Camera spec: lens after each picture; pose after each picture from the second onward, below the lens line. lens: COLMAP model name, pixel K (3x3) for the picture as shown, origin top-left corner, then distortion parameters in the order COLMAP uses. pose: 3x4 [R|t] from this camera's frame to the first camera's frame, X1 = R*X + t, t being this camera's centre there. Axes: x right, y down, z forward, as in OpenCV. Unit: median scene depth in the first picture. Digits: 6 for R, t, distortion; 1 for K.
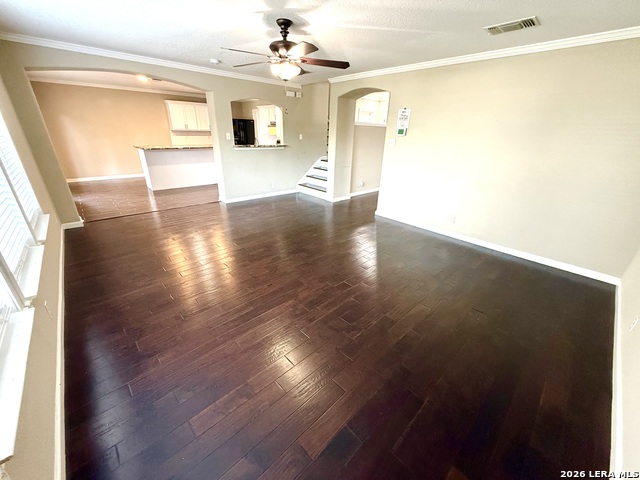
lens RADIAL K [[255.0, 0, 319.2], [0, 255.0, 239.5], [0, 0, 1]] dist [-0.000544, -0.000207]
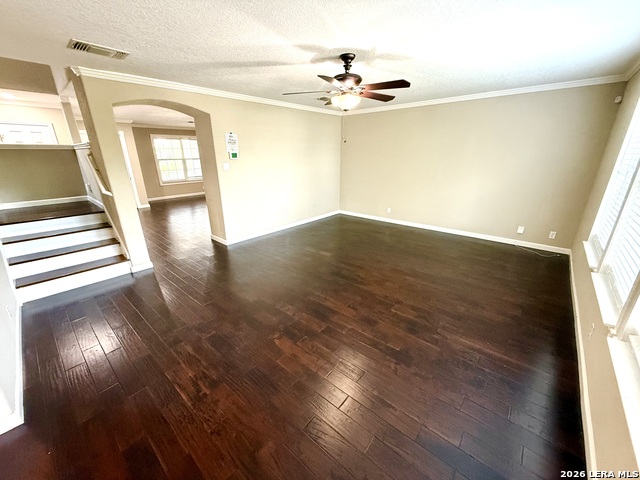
lens RADIAL K [[255.0, 0, 319.2], [0, 255.0, 239.5], [0, 0, 1]] dist [-0.000544, -0.000207]
pose [[-0.112649, -0.342180, 0.932857, -0.772360], [0.396239, 0.845485, 0.357980, -0.369411], [-0.911211, 0.409961, 0.040342, 0.790174]]
